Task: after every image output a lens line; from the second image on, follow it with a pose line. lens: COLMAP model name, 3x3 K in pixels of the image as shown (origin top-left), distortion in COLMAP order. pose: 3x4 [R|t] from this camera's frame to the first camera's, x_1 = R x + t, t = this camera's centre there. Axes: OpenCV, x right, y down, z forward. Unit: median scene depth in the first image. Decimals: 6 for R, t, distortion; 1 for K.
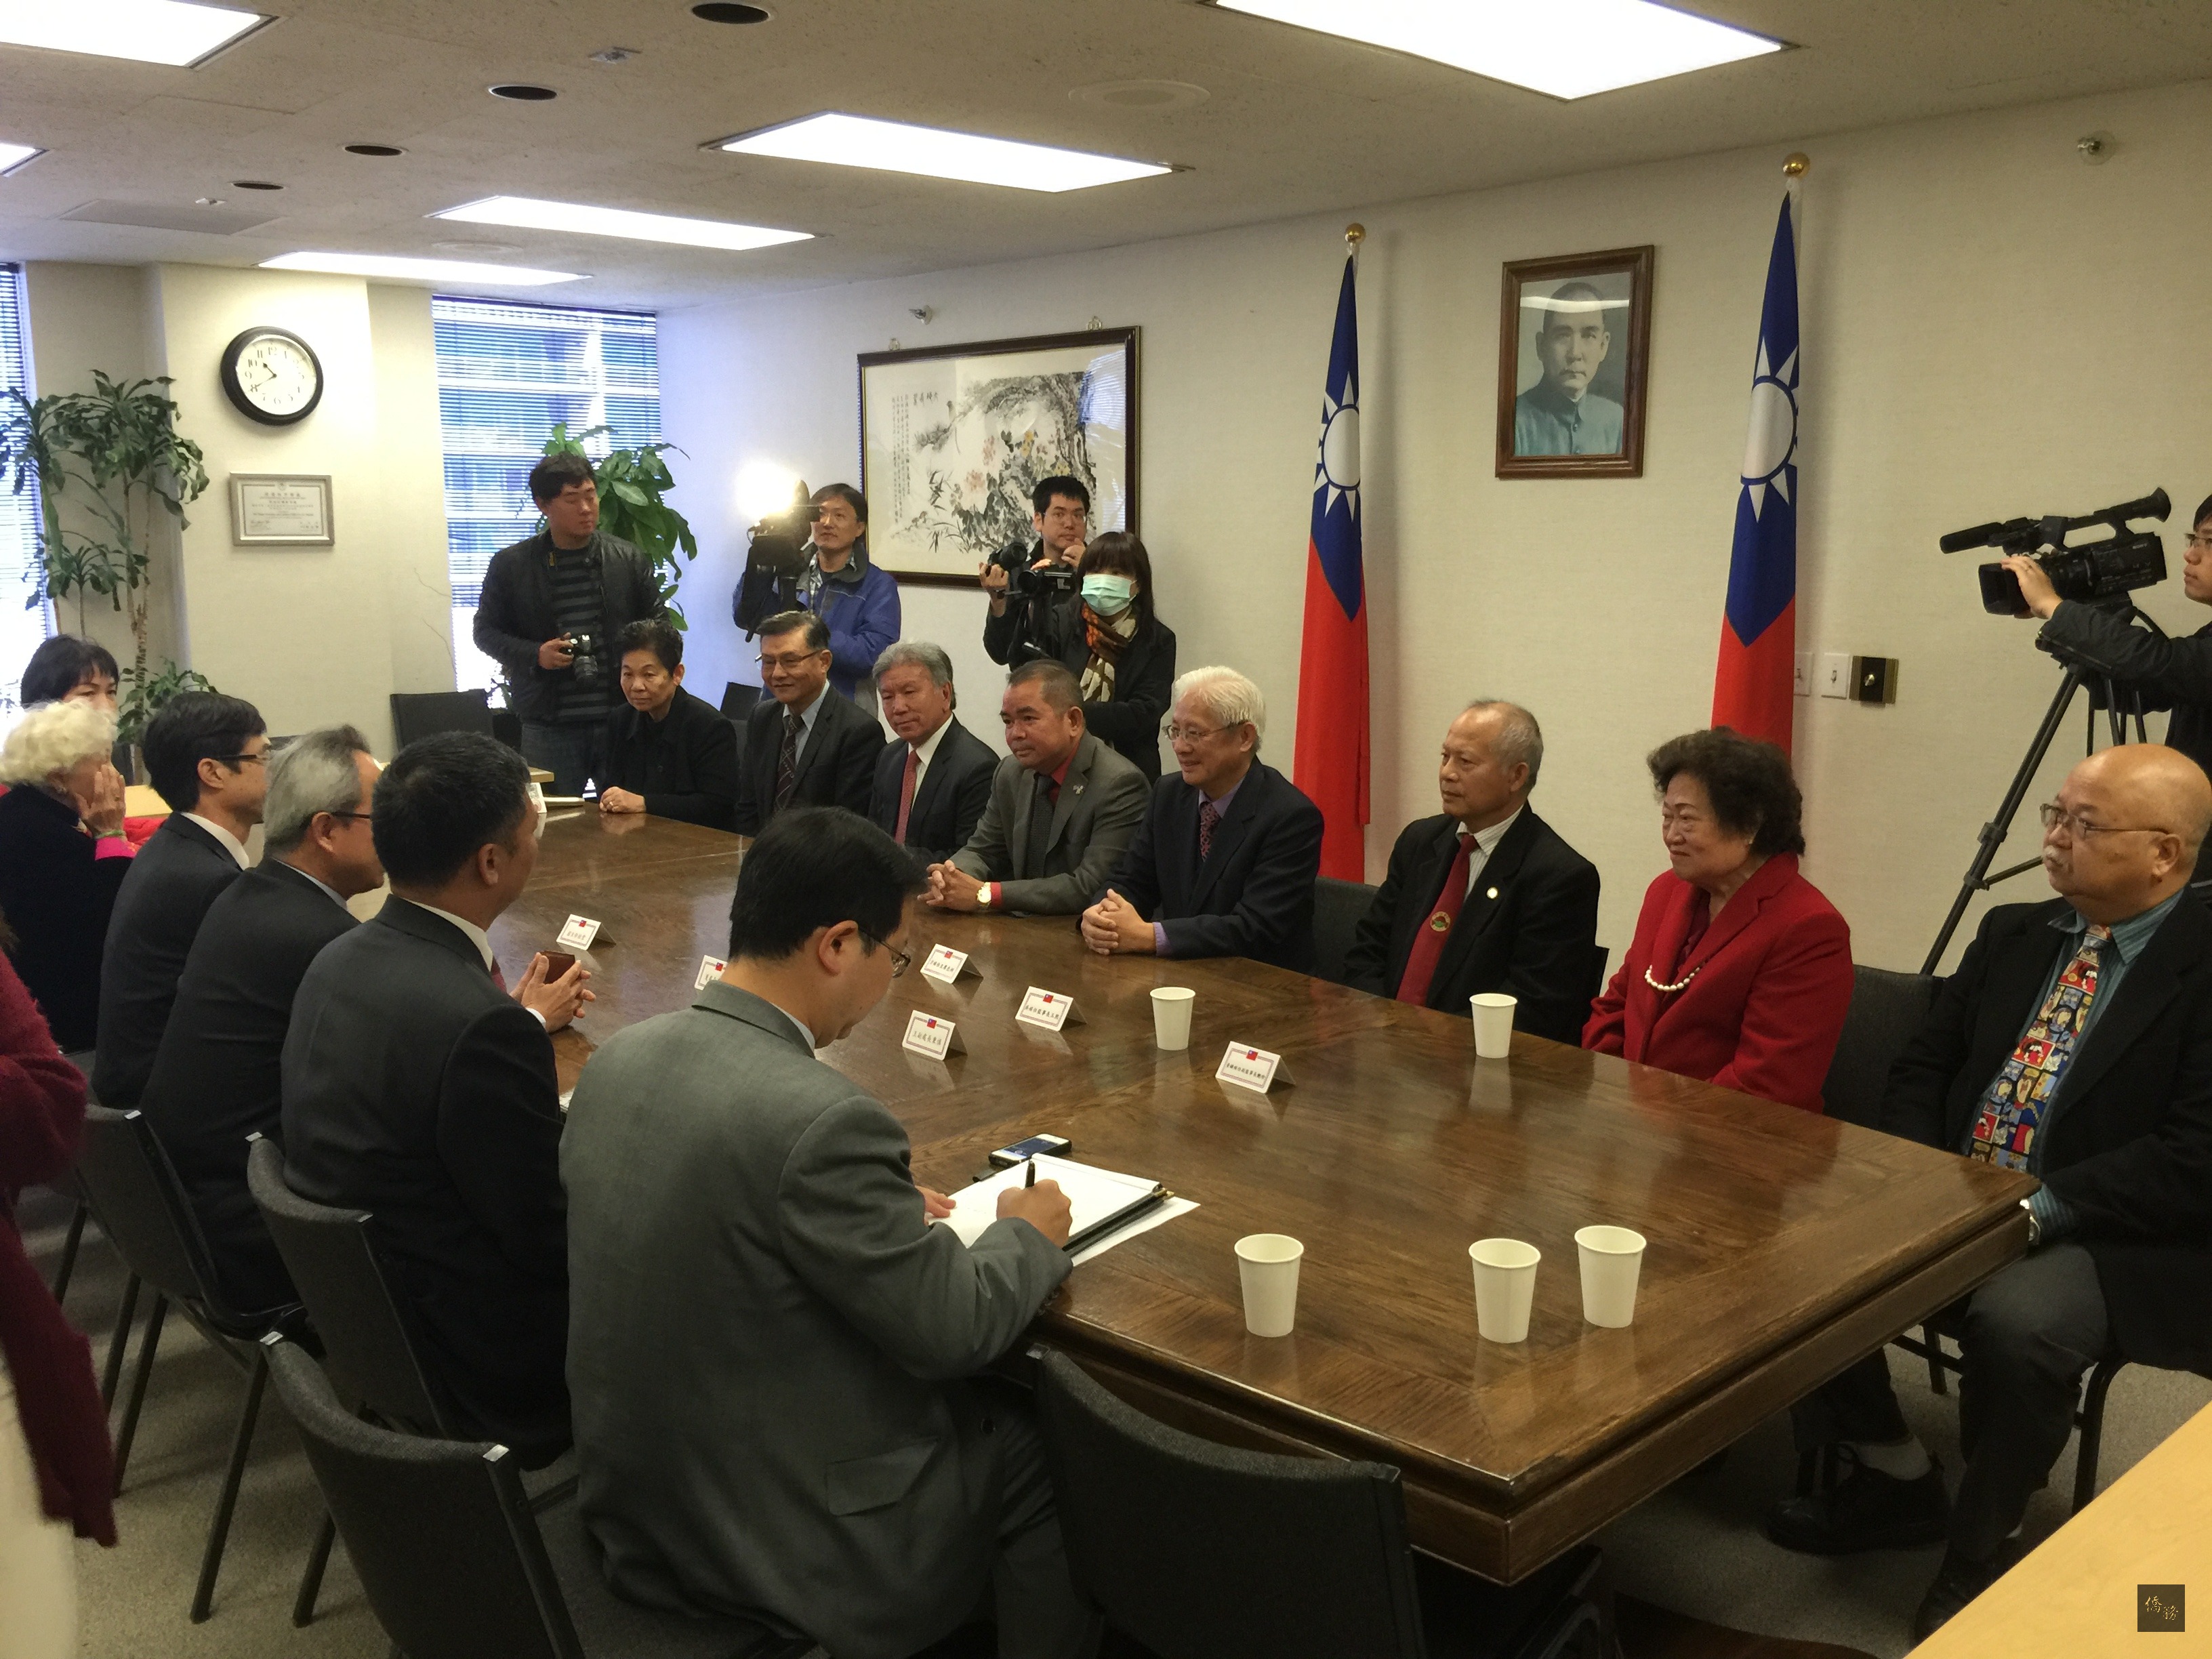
lens RADIAL K [[1736.9, 0, 1106.0], [0, 1736.9, 829.5], [0, 0, 1]] dist [-0.004612, -0.104469]
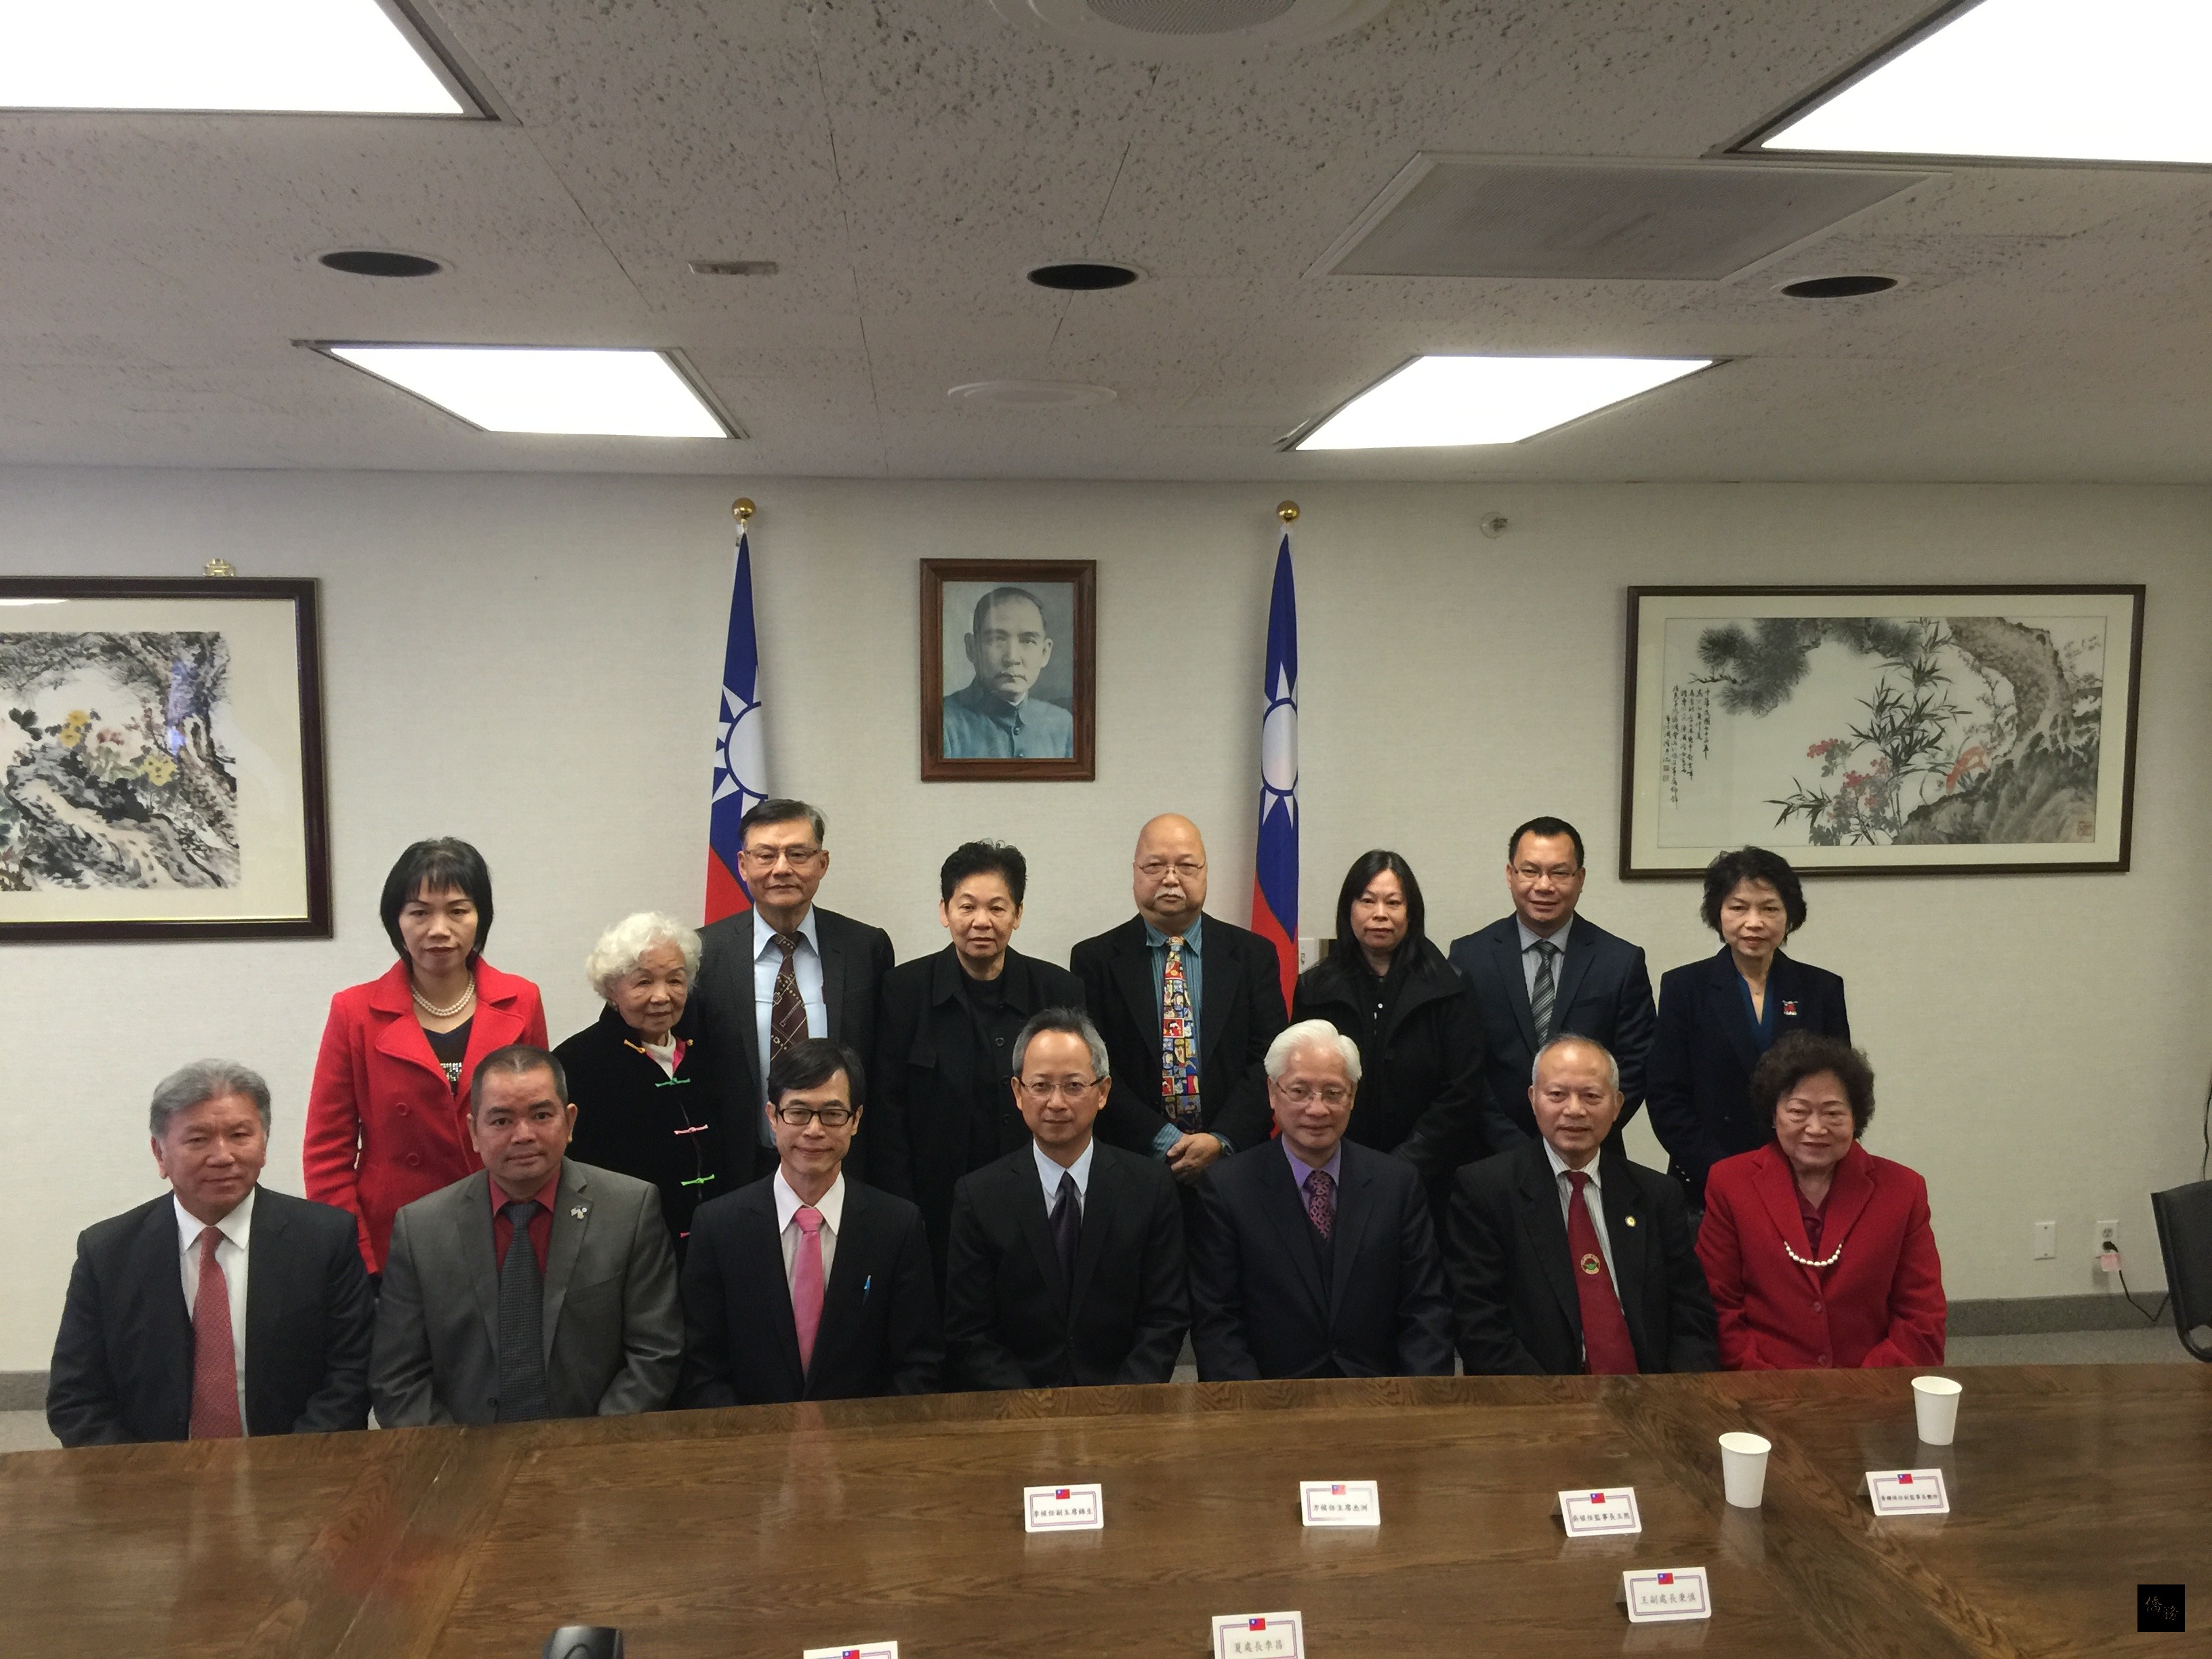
lens RADIAL K [[1736.9, 0, 1106.0], [0, 1736.9, 829.5], [0, 0, 1]] dist [-0.004612, -0.104469]
pose [[0.563215, -0.060902, 0.824063, -0.510757], [0.153581, 0.987619, -0.031977, -0.134556], [-0.811913, 0.144570, 0.565595, 0.398705]]
